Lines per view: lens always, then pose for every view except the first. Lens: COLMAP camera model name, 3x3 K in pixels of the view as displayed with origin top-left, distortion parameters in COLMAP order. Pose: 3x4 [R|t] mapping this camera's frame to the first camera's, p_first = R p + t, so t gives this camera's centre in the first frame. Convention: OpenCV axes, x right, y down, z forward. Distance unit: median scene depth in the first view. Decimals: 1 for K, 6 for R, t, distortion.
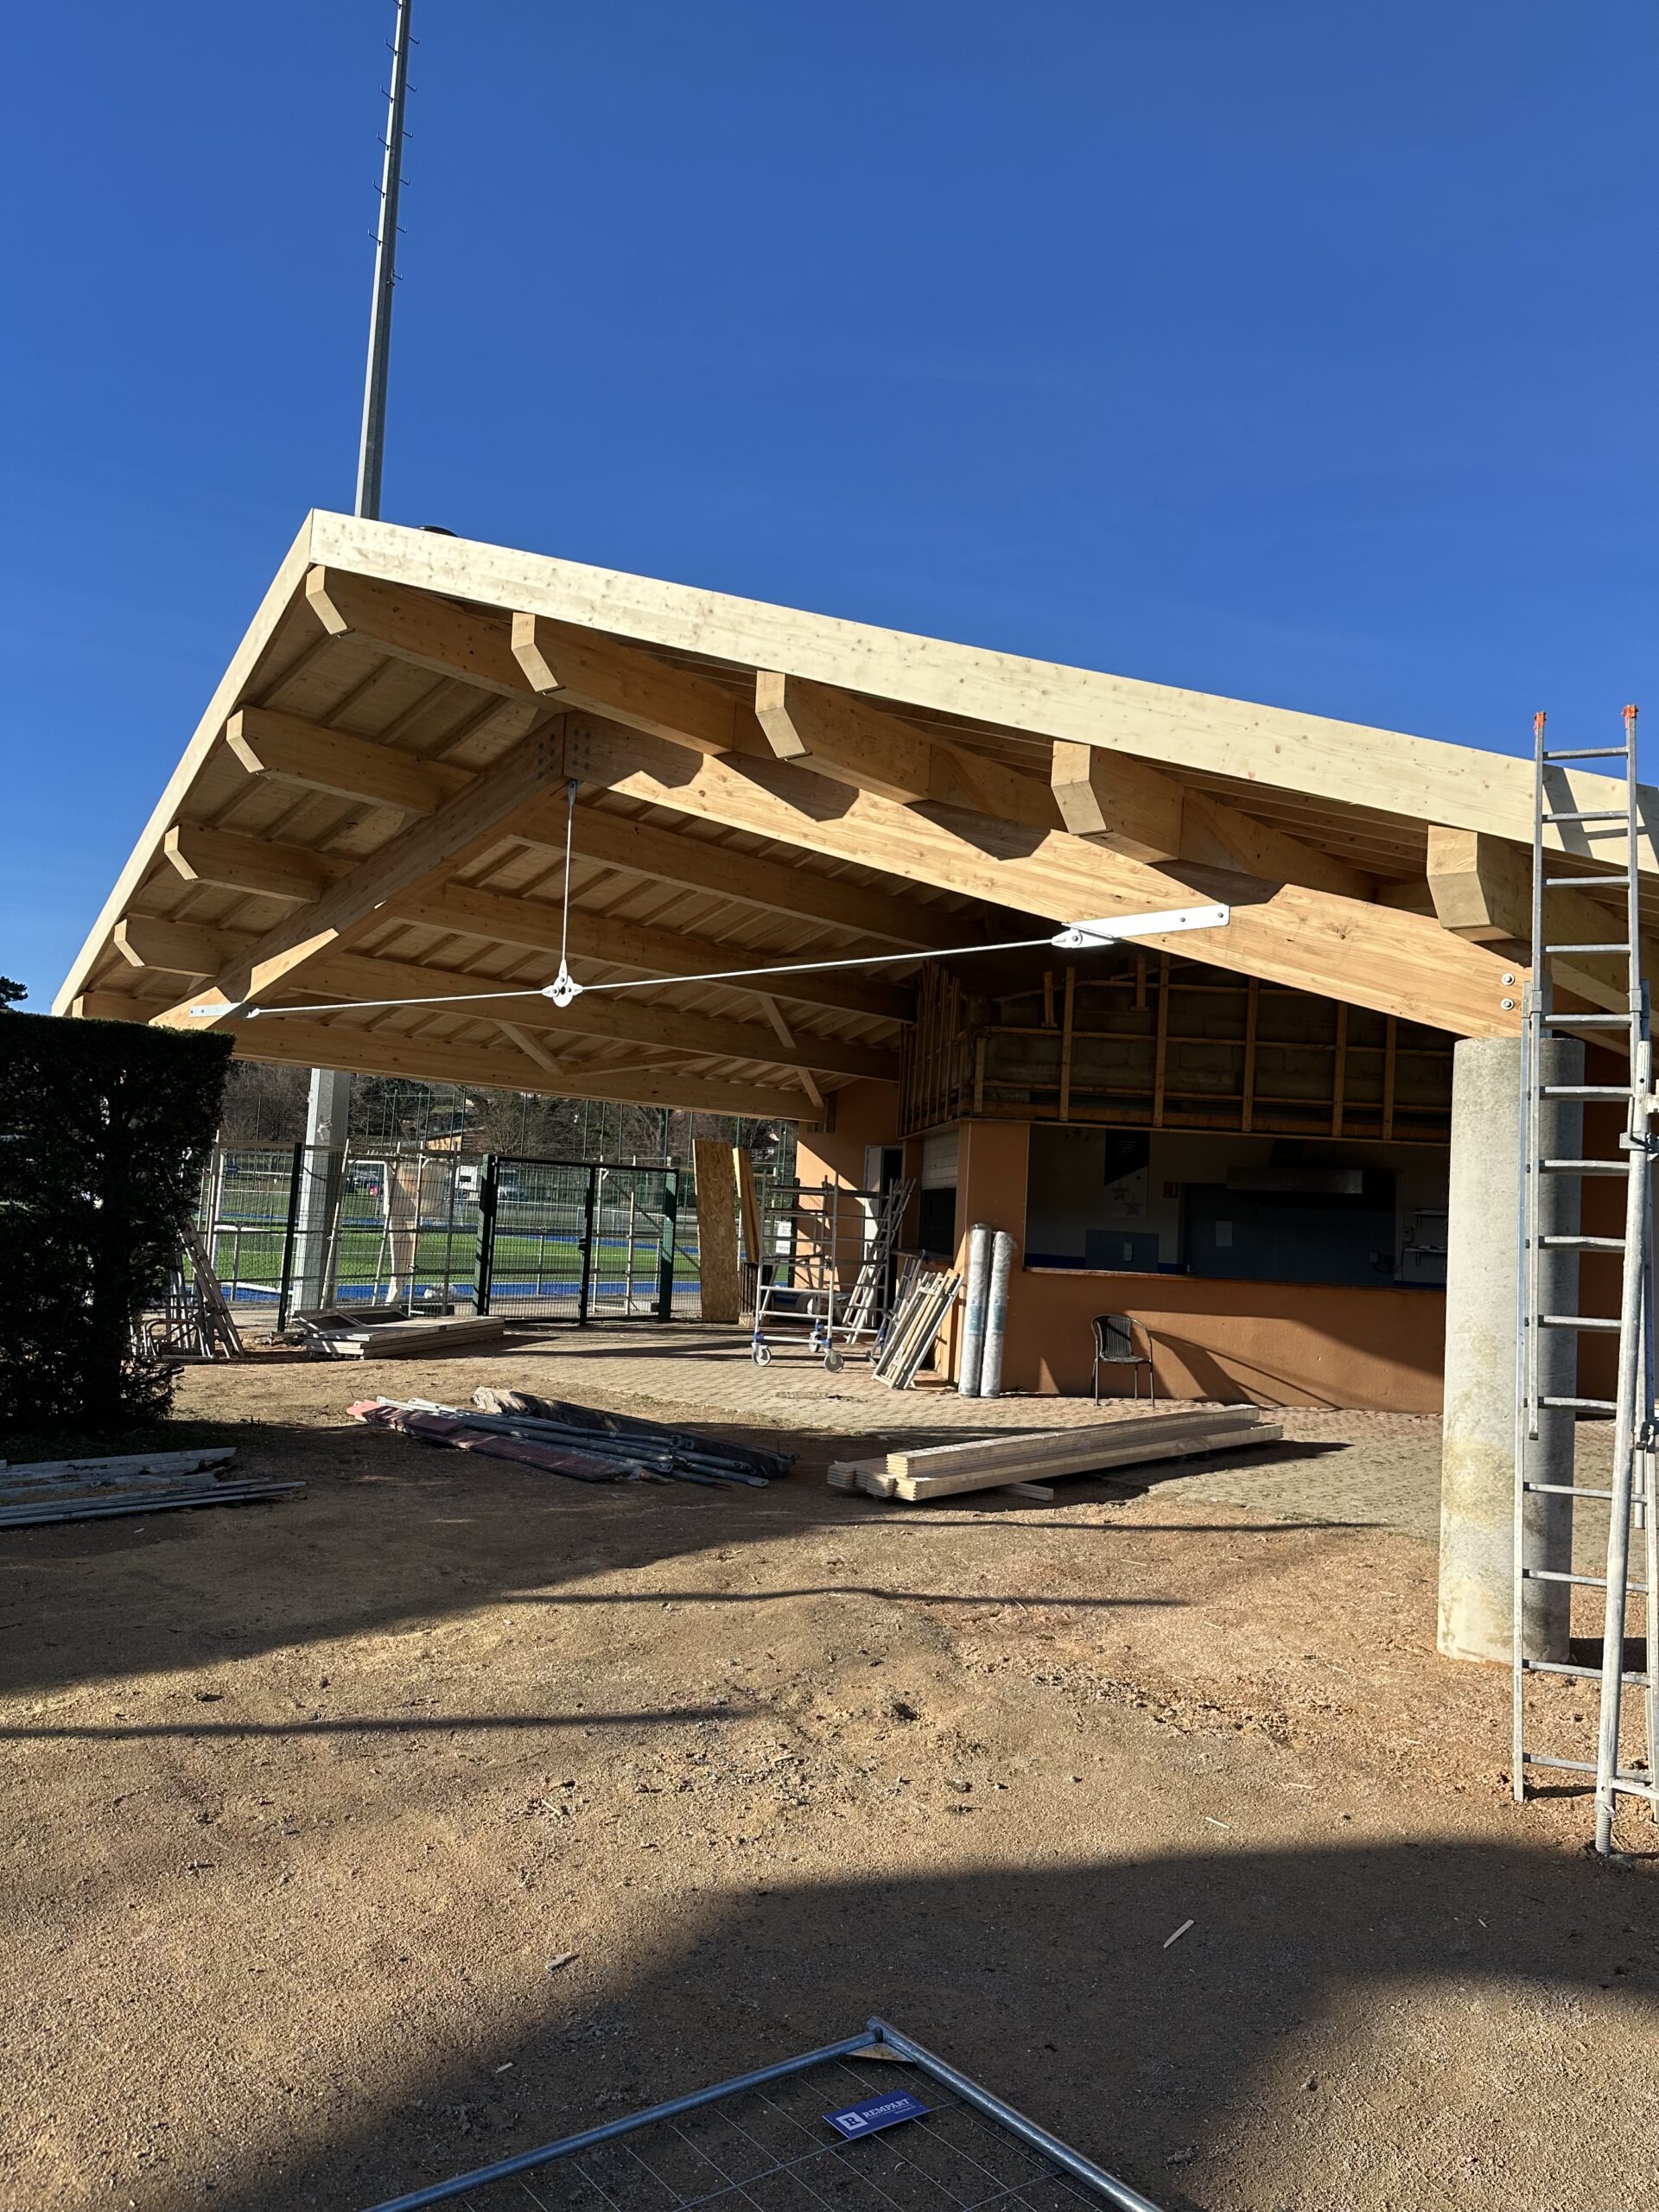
lens RADIAL K [[1590.3, 0, 829.5], [0, 1590.3, 1106.0], [0, 0, 1]] dist [0.118965, -0.171280]
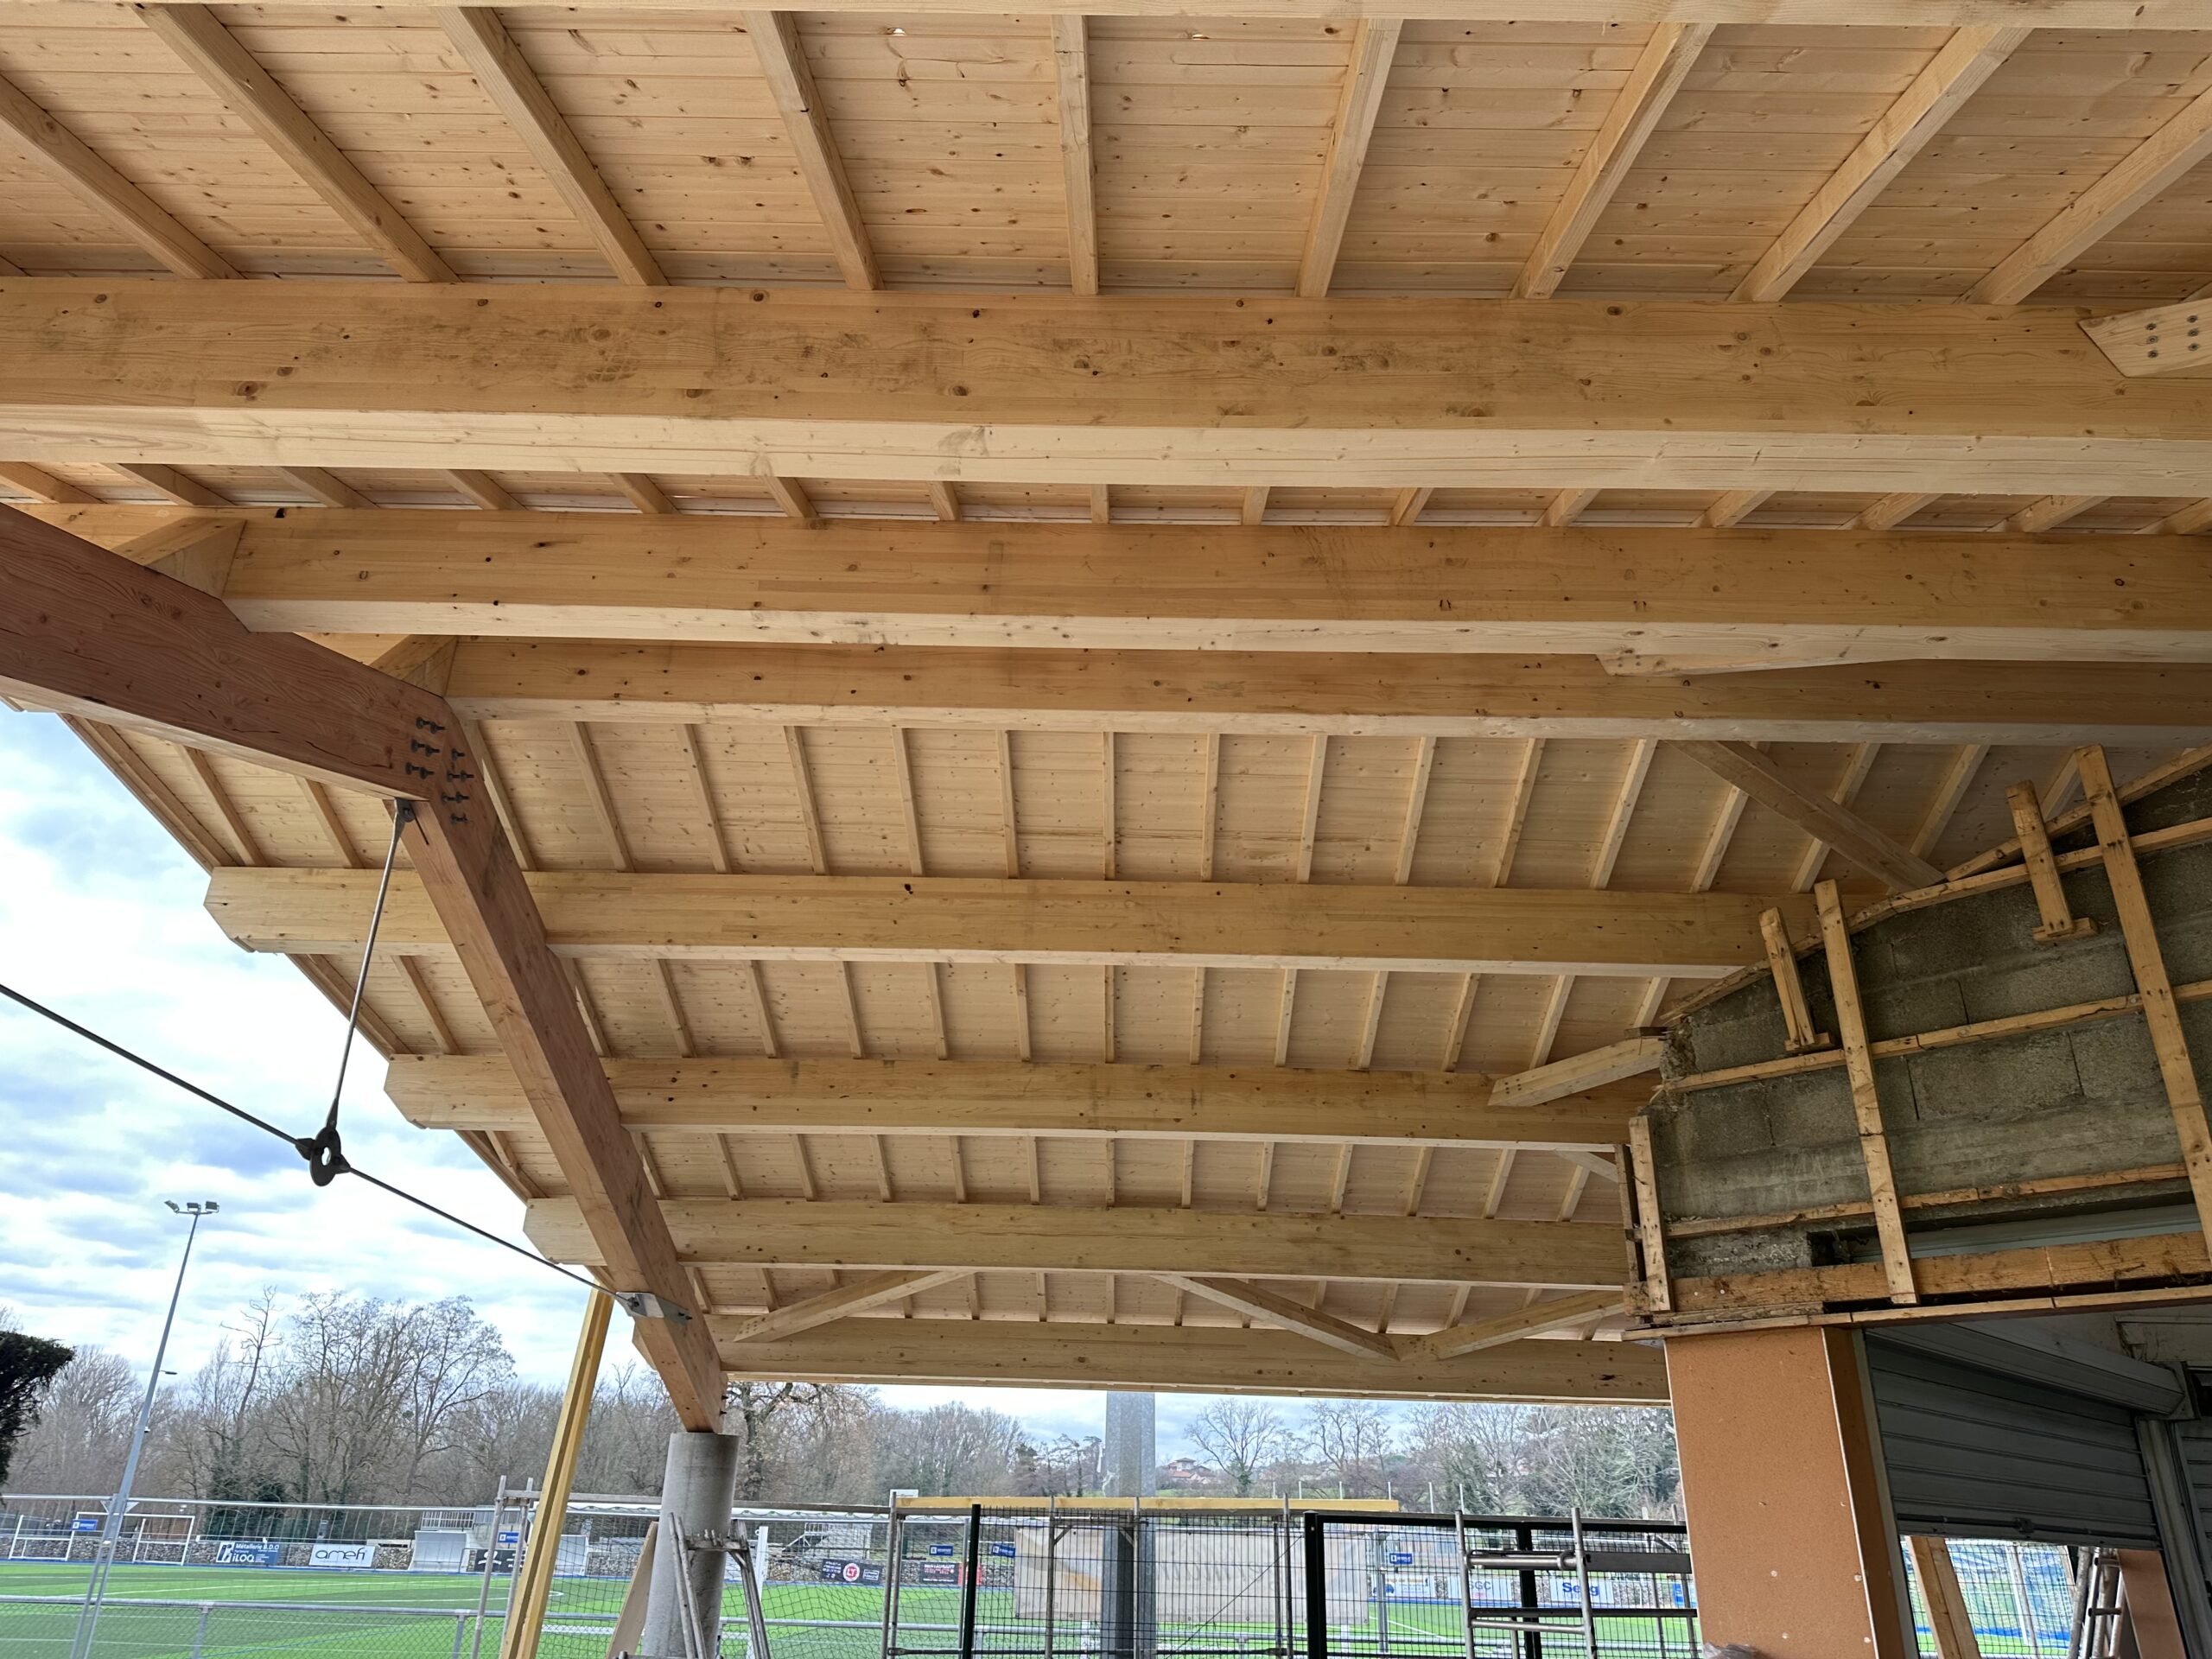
lens RADIAL K [[1590.3, 0, 1106.0], [0, 1590.3, 829.5], [0, 0, 1]] dist [0.118965, -0.171280]
pose [[0.630877, -0.348279, -0.693322, 0.315288], [0.055488, 0.911556, -0.407415, 0.048929], [0.773896, 0.218557, 0.594405, 0.636459]]
